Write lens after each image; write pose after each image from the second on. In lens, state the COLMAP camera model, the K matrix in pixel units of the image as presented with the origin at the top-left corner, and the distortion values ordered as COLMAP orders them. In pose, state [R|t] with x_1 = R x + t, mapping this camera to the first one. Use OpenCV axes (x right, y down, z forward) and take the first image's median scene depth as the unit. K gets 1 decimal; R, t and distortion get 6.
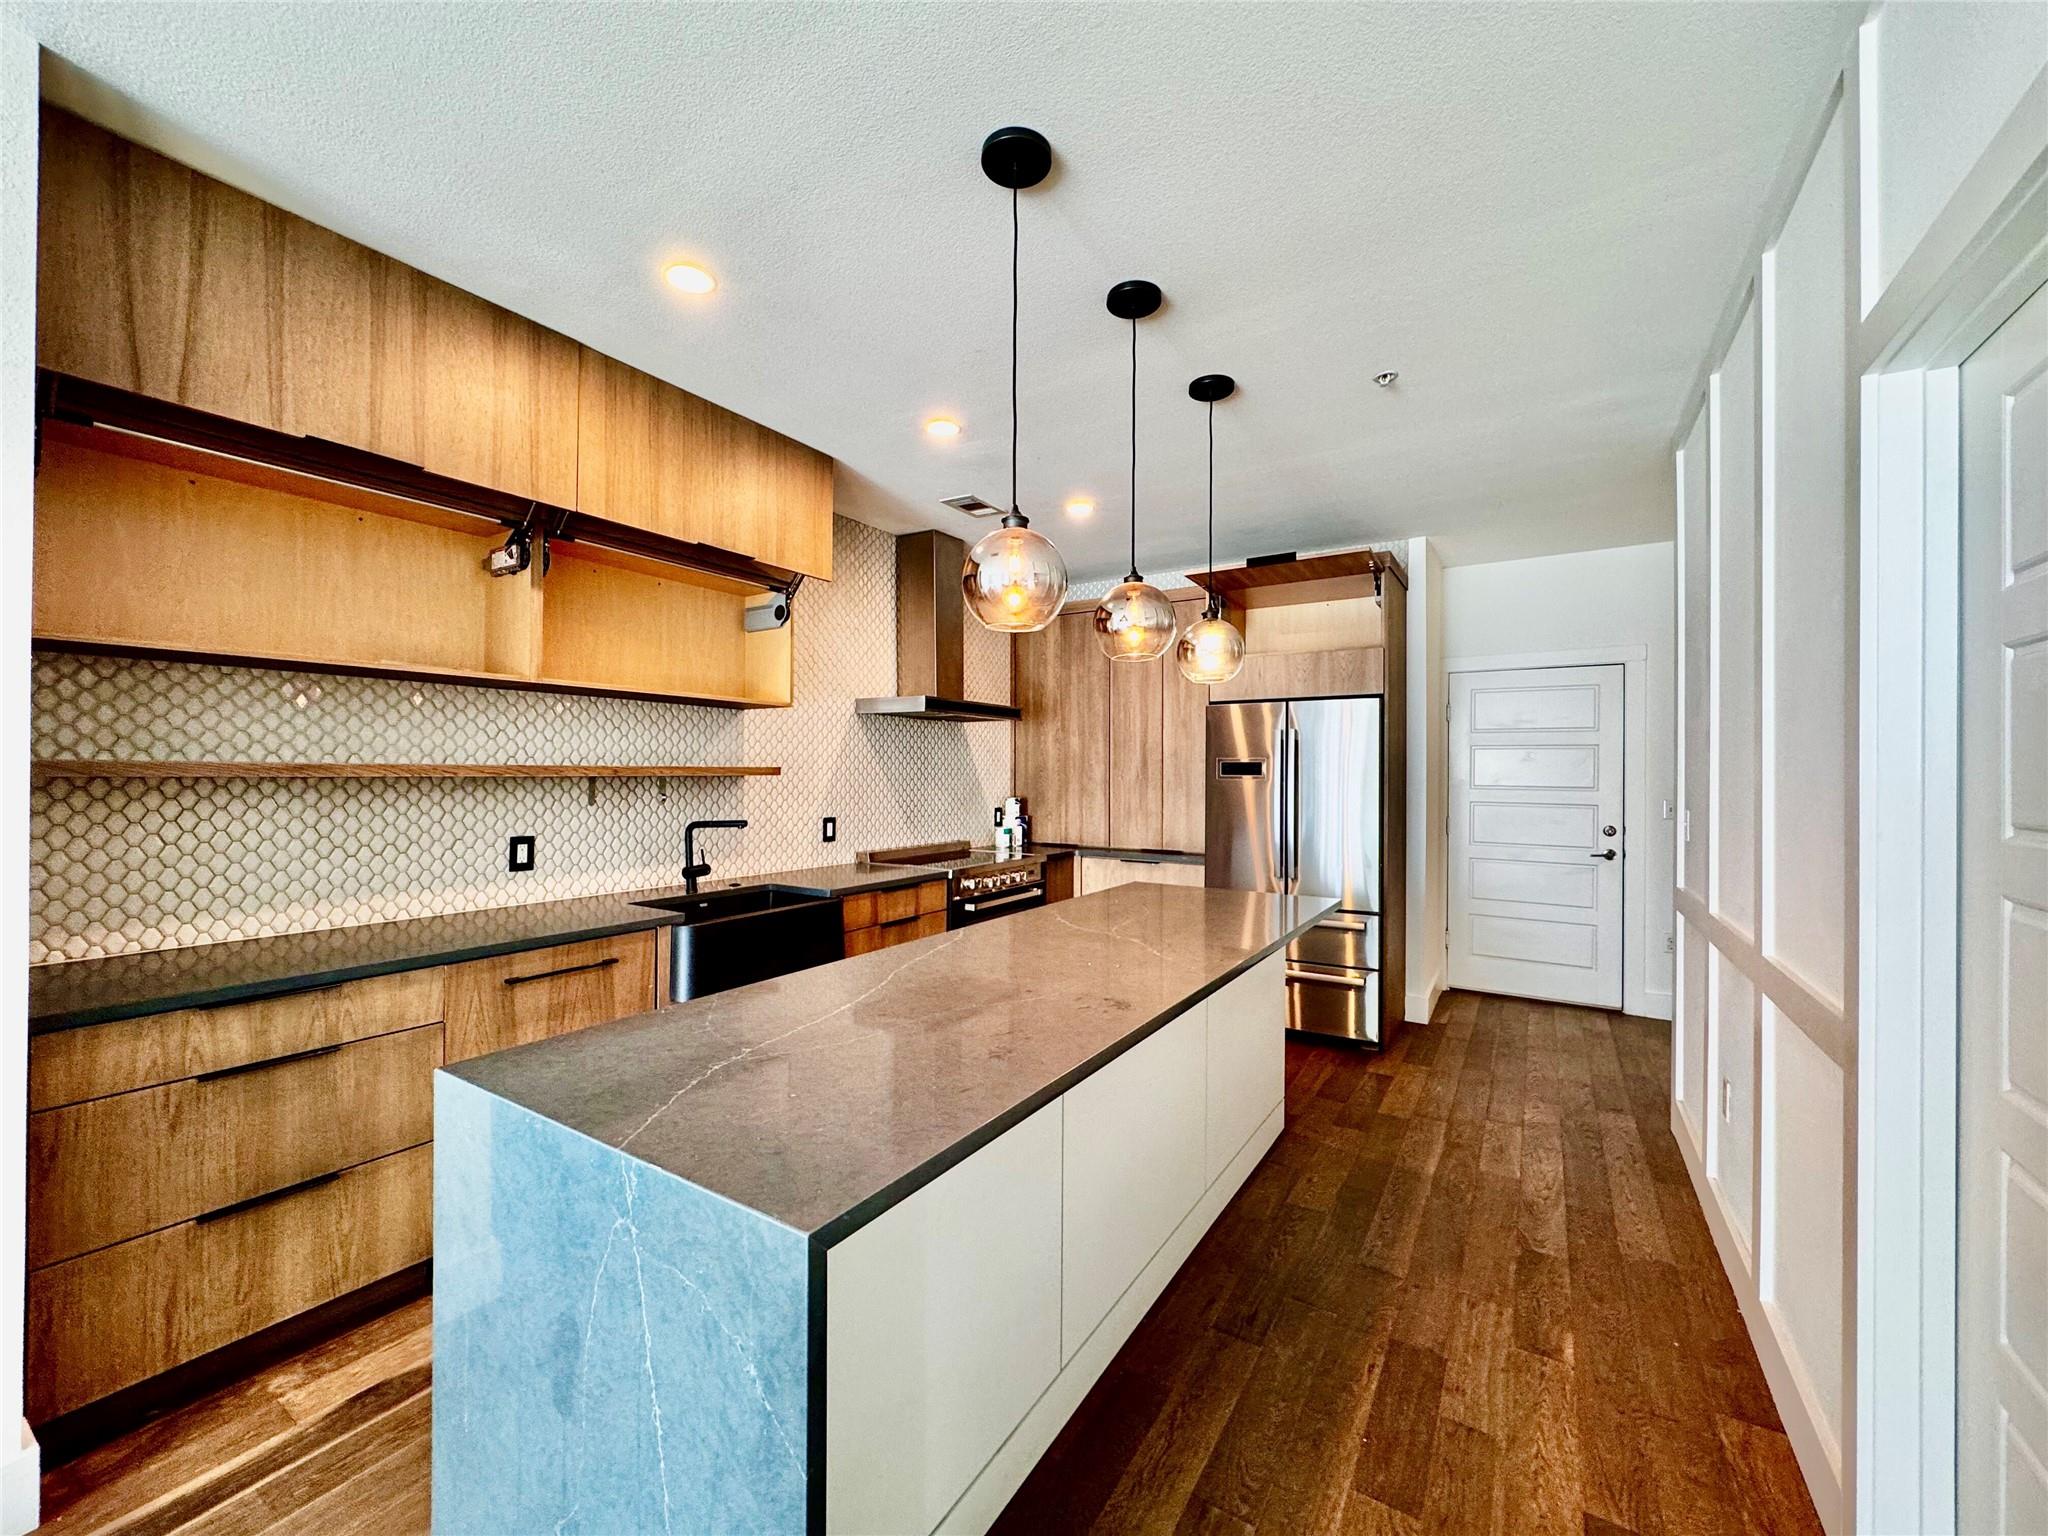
lens RADIAL K [[824.3, 0, 1031.6], [0, 824.3, 763.2], [0, 0, 1]] dist [0.000787, 0.000150]
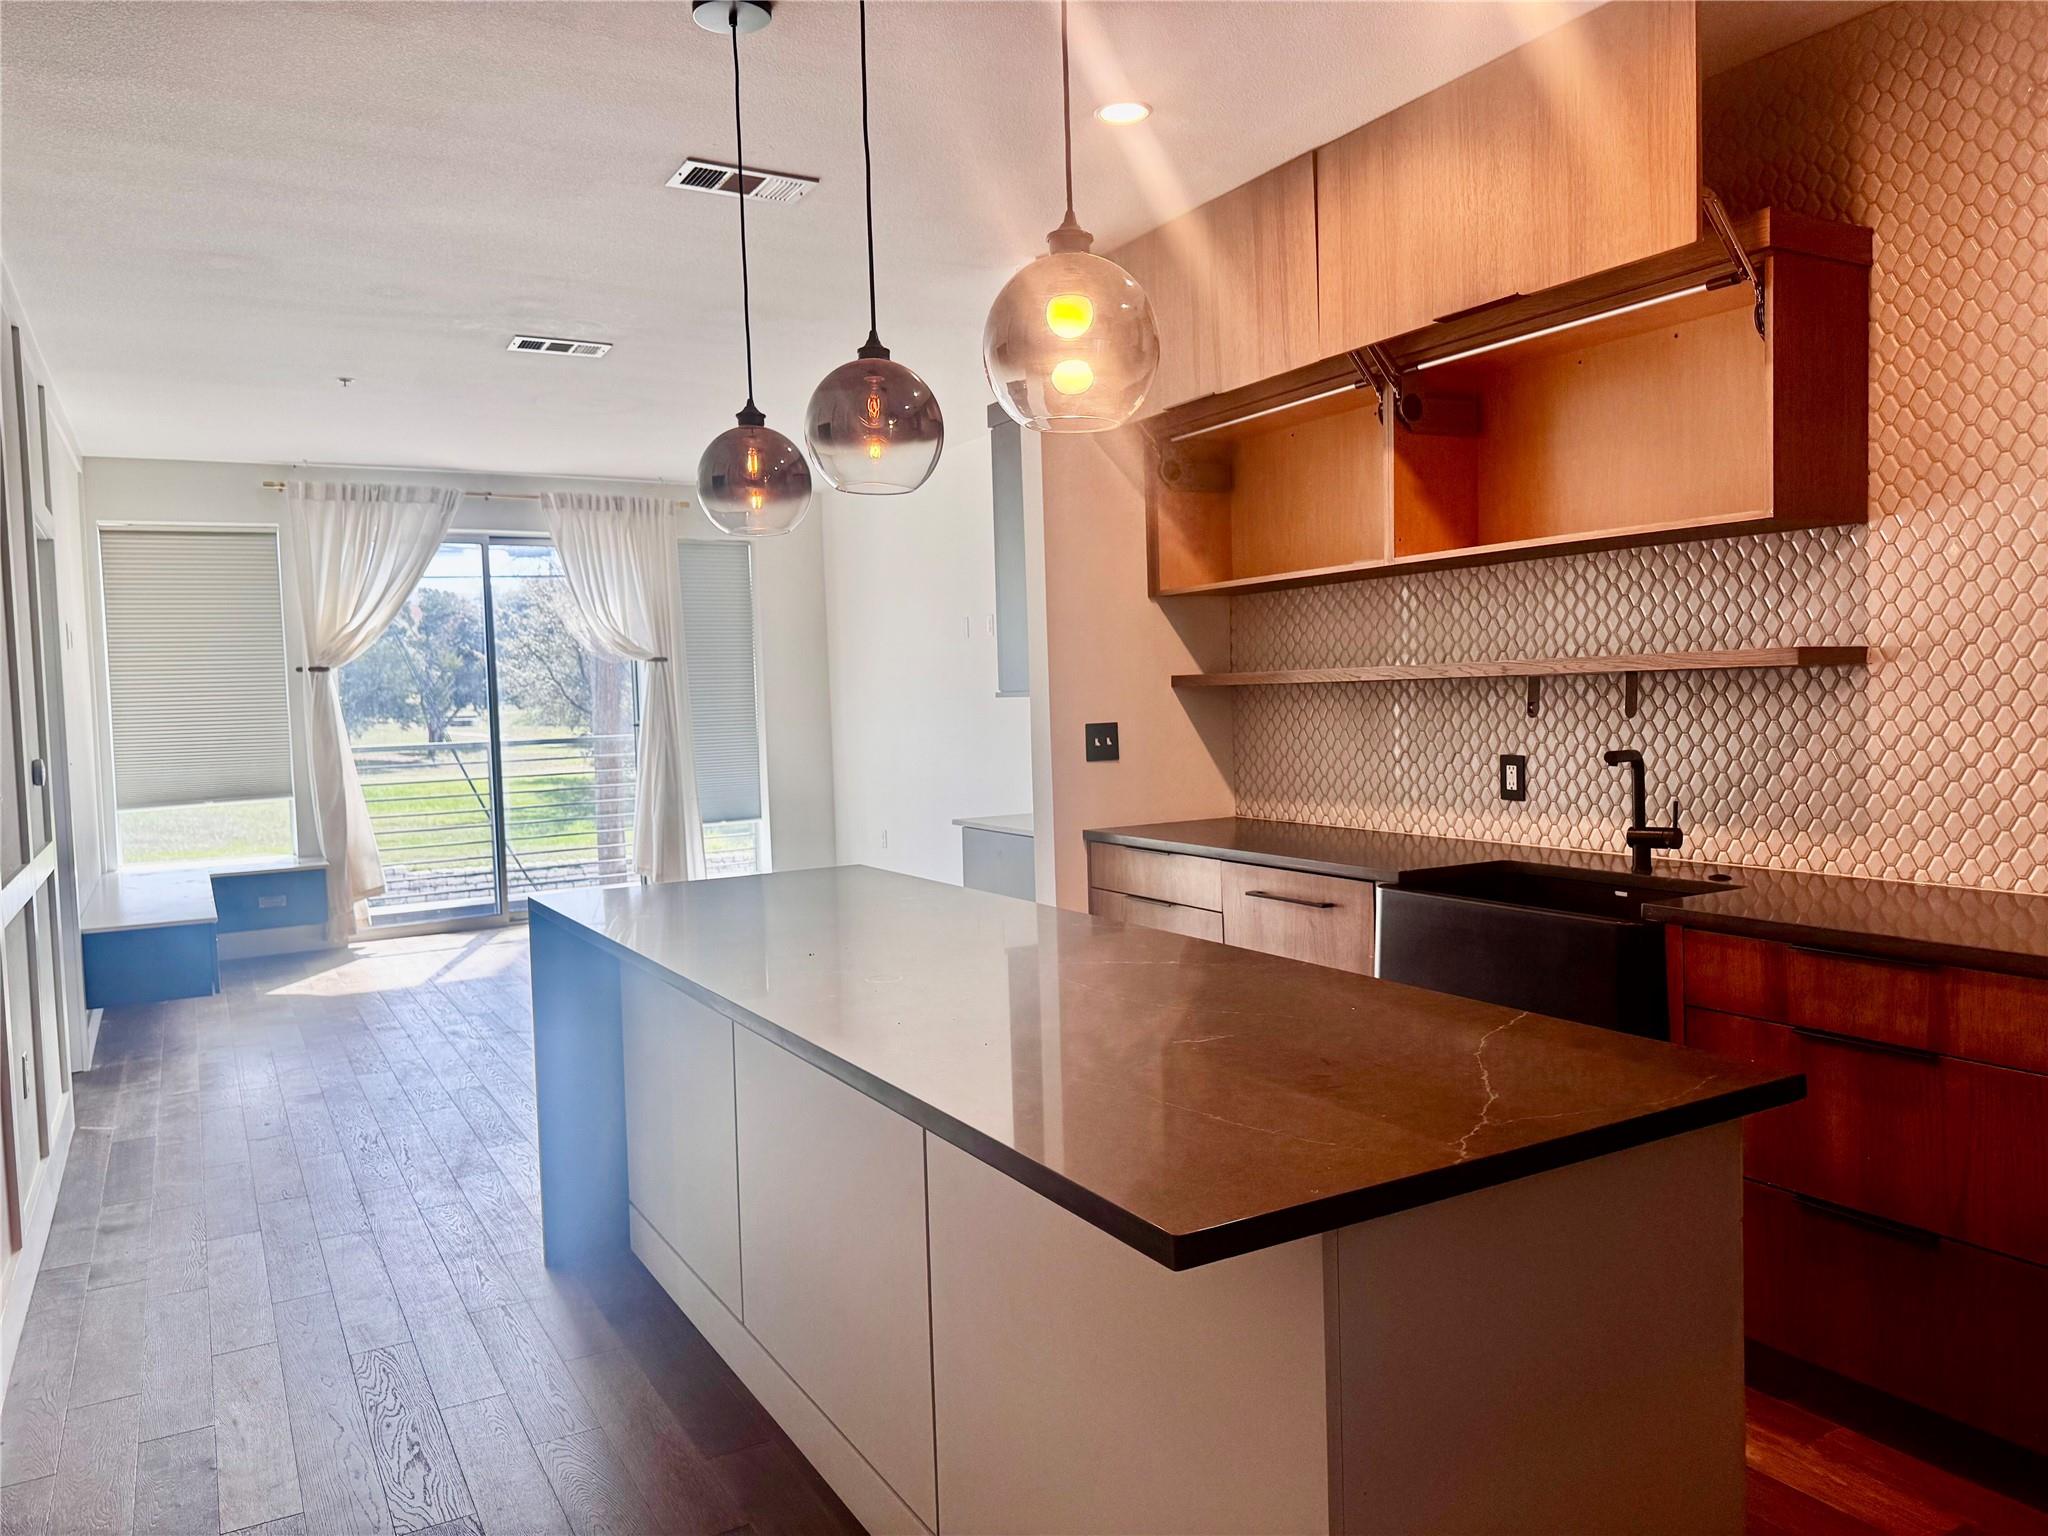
lens RADIAL K [[1463.7, 0, 1024.0], [0, 1463.7, 768.0], [0, 0, 1]] dist [0.130393, -0.289099]
pose [[-0.477739, 0.062039, -0.876309, 0.716231], [0.044736, 0.997927, 0.046261, 0.015382], [0.877362, -0.017102, -0.479524, 1.130624]]
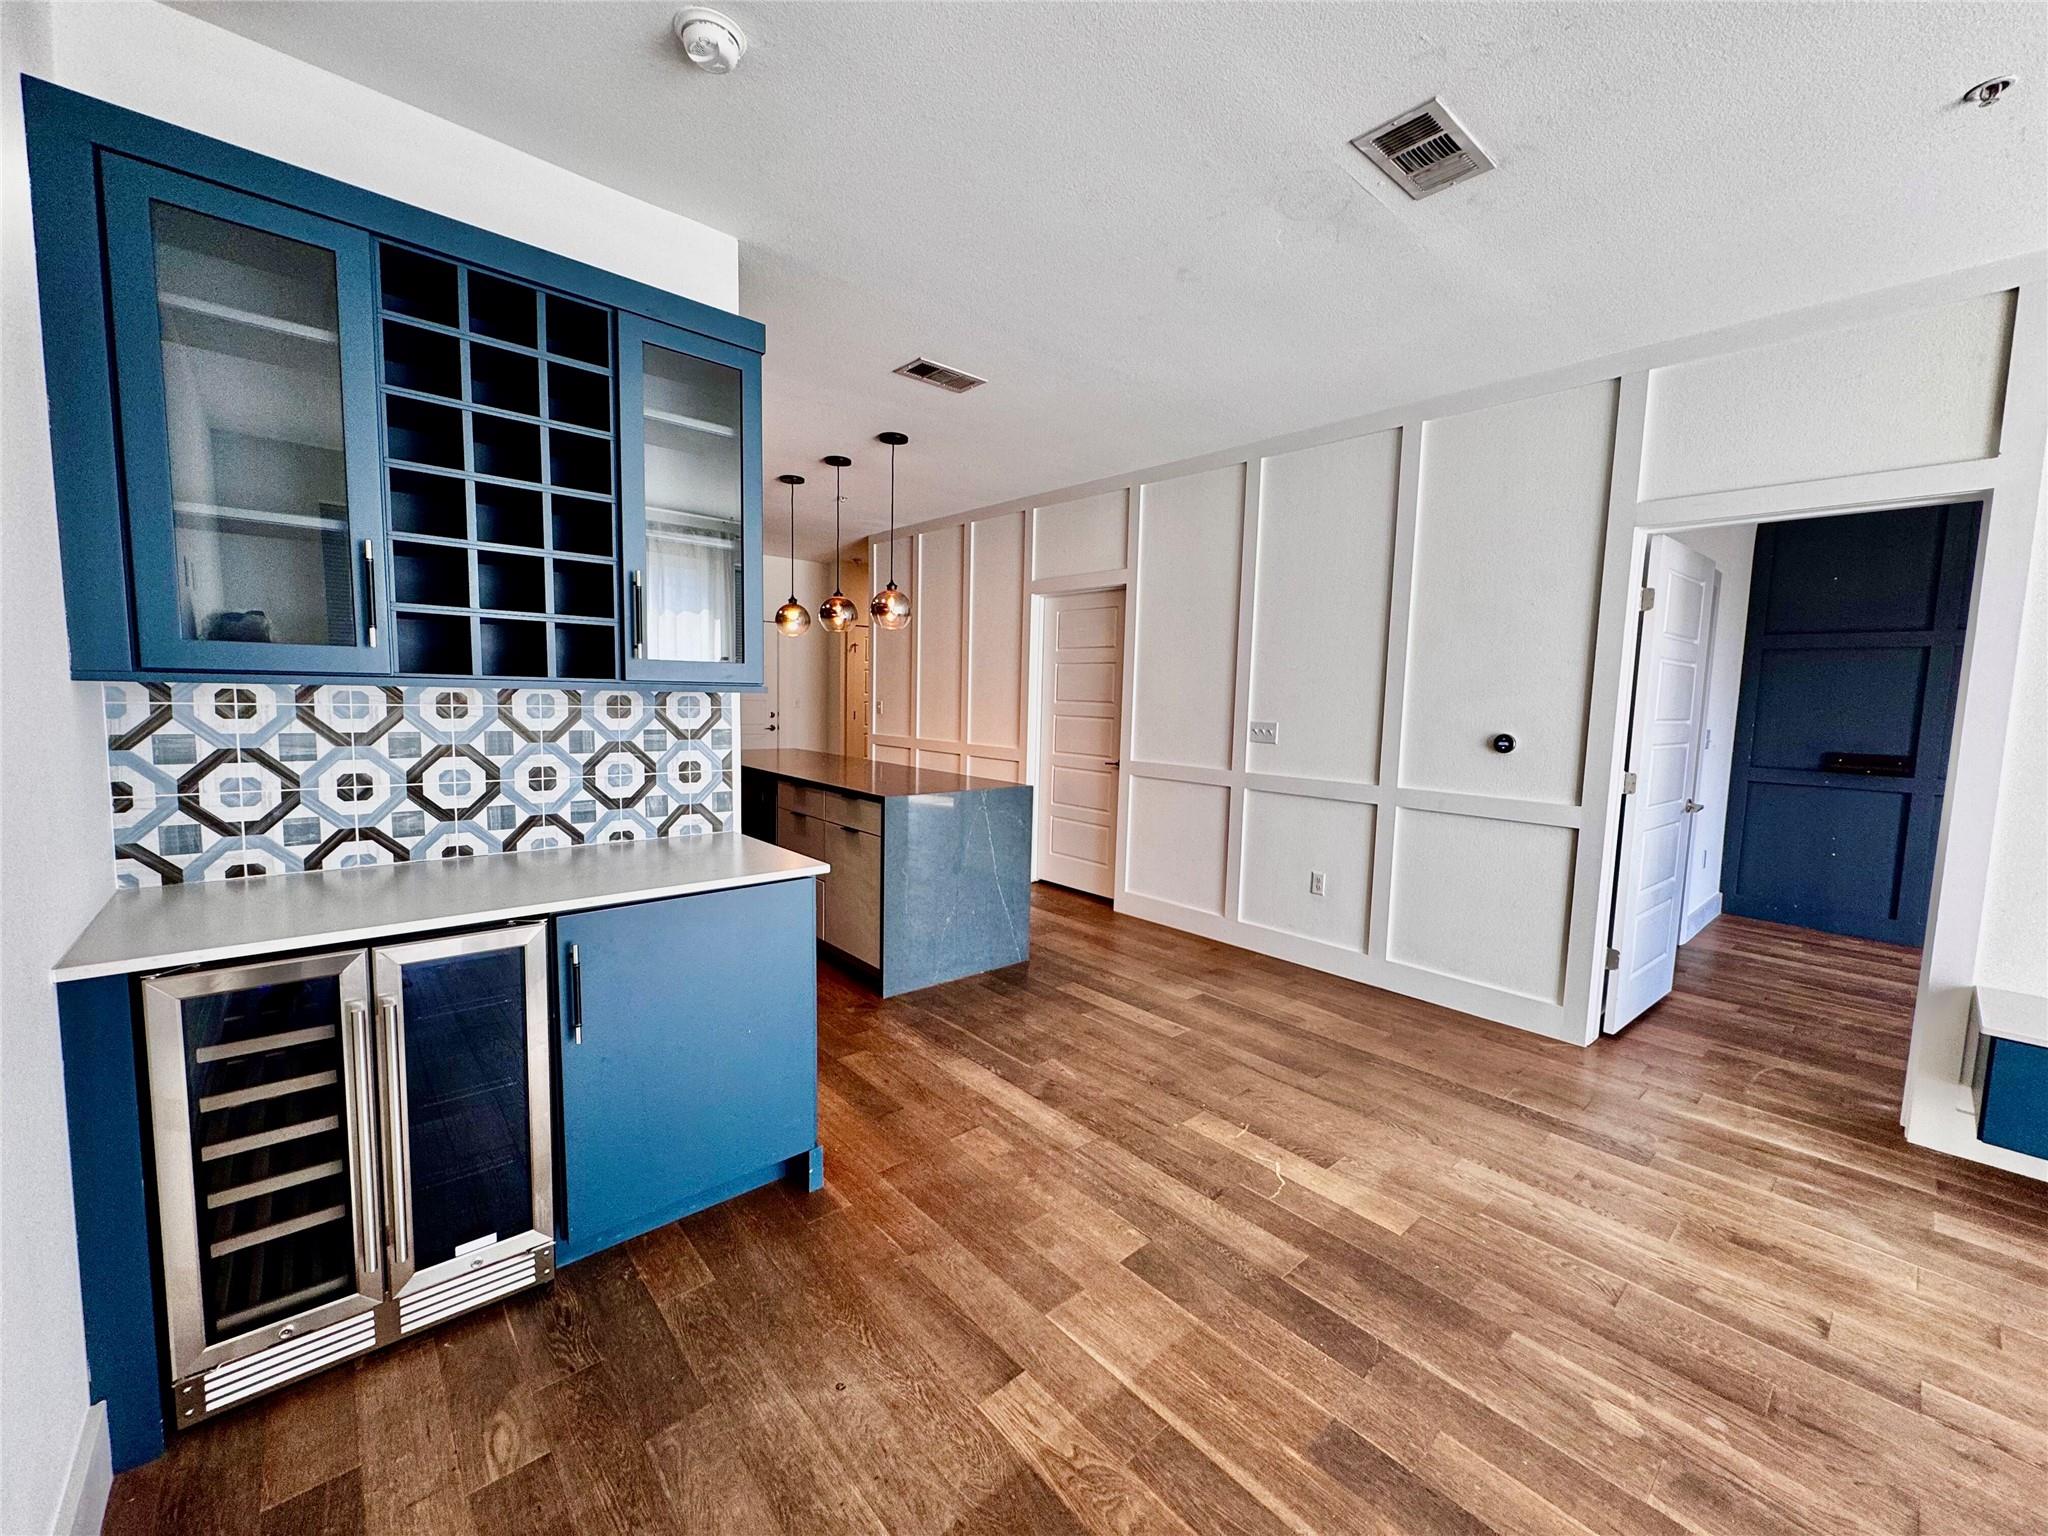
lens RADIAL K [[808.6, 0, 1021.4], [0, 808.6, 769.8], [0, 0, 1]] dist [-0.001778, 0.000678]
pose [[0.290381, -0.086788, 0.952967, -1.242073], [-0.040196, 0.993893, 0.102764, -0.003032], [-0.956067, -0.068146, 0.285119, -0.058936]]
